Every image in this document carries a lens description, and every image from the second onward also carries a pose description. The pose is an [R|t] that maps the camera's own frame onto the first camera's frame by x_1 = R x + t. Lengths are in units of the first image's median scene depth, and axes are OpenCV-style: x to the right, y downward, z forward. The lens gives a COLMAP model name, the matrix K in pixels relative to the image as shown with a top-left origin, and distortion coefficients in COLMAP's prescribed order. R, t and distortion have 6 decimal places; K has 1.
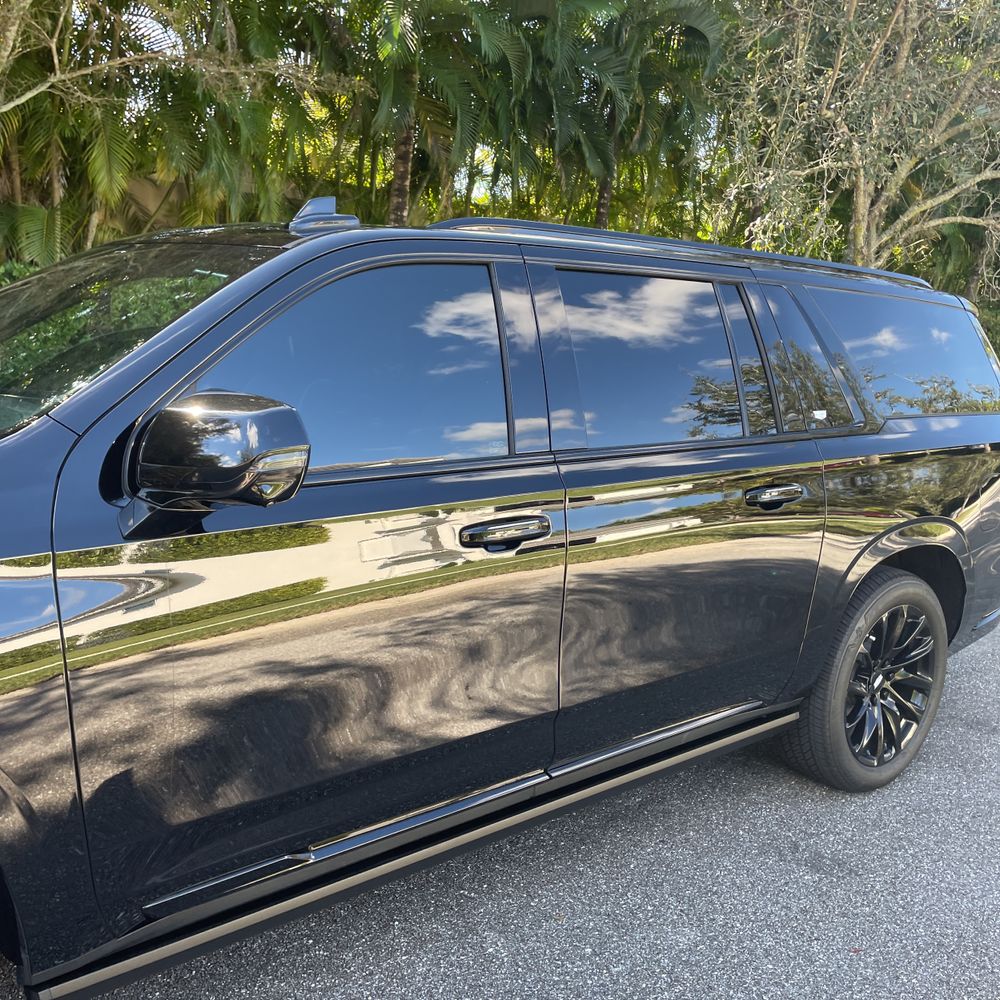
lens RADIAL K [[985.1, 0, 498.7], [0, 985.1, 518.4], [0, 0, 1]] dist [0.085887, -0.132409]
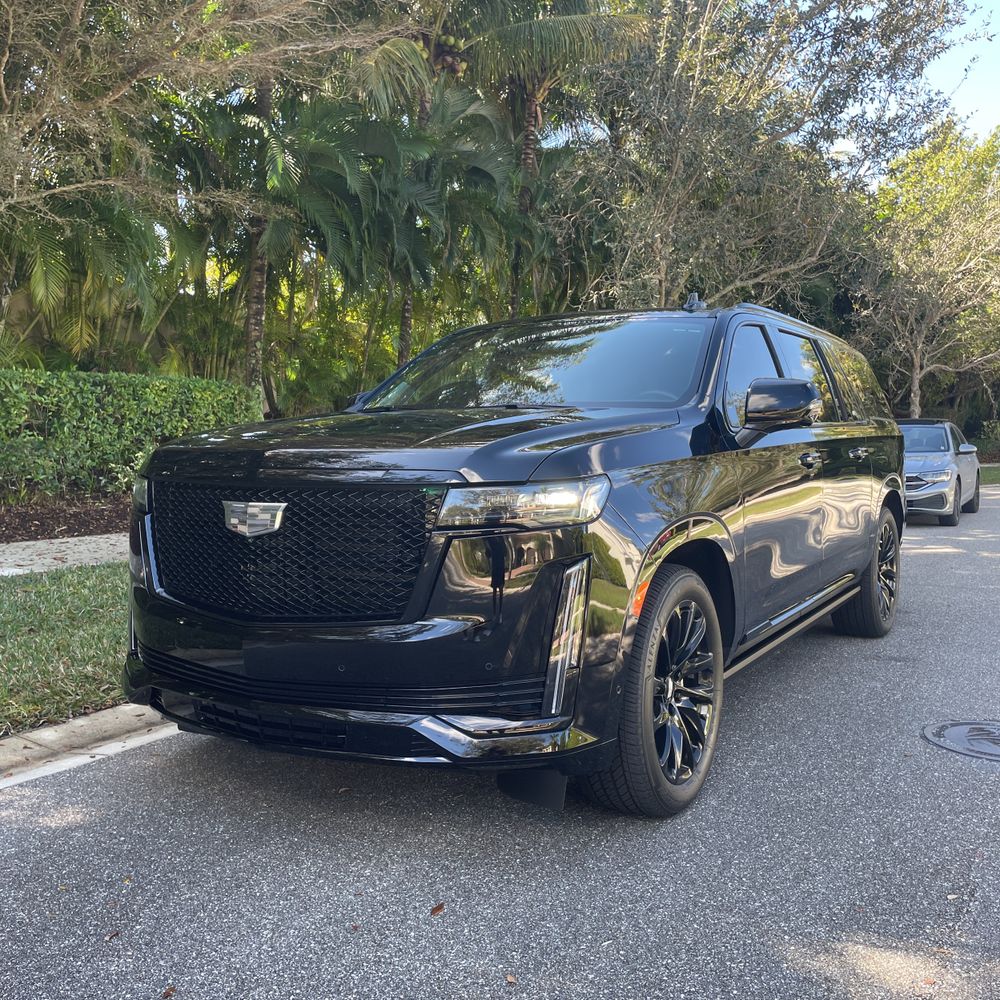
lens RADIAL K [[1019.2, 0, 499.9], [0, 1019.2, 521.7], [0, 0, 1]] dist [0.078722, -0.096123]
pose [[0.934922, -0.083491, 0.344891, -0.322918], [0.119639, 0.989185, -0.084852, 0.059992], [-0.334076, 0.120593, 0.934800, -0.170810]]
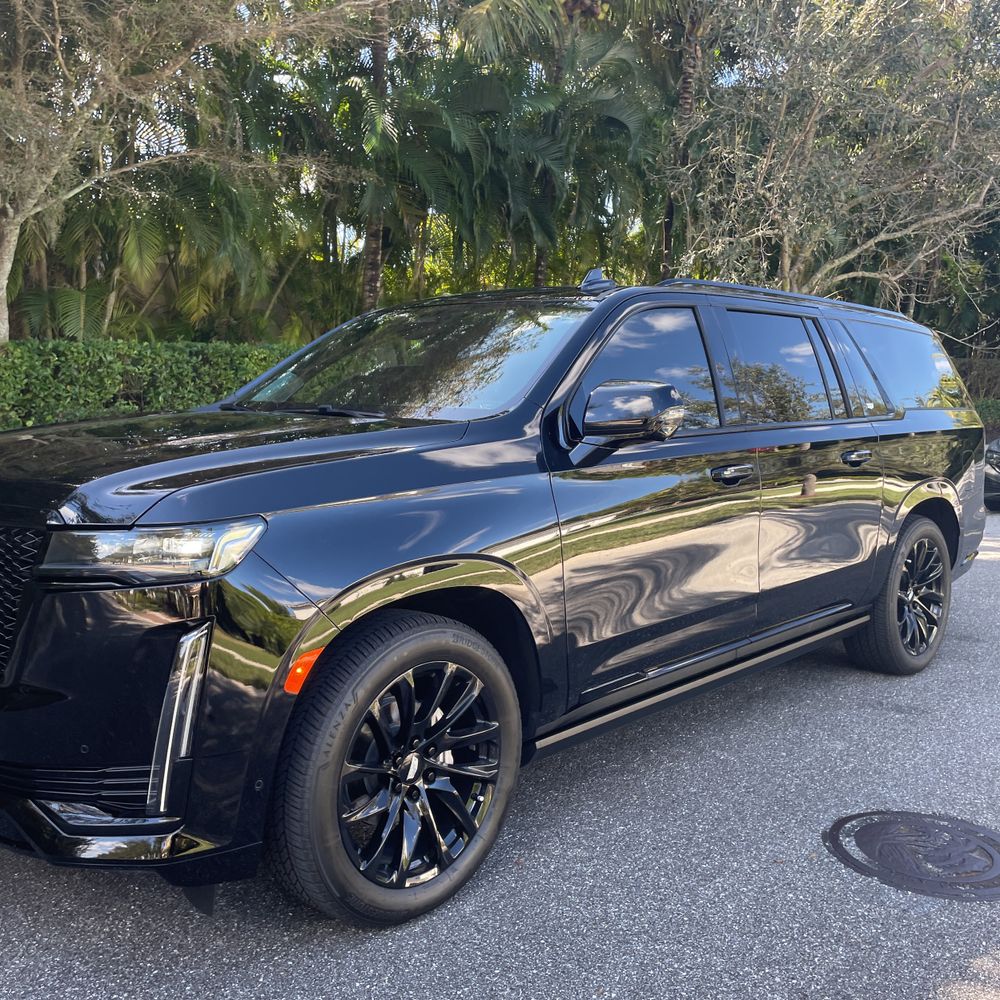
lens RADIAL K [[1007.3, 0, 495.2], [0, 1007.3, 523.4], [0, 0, 1]] dist [0.090416, -0.136062]
pose [[0.990462, -0.061188, 0.123451, -0.146524], [0.069016, 0.995800, -0.060162, 0.042853], [-0.119252, 0.068108, 0.990525, -0.142033]]
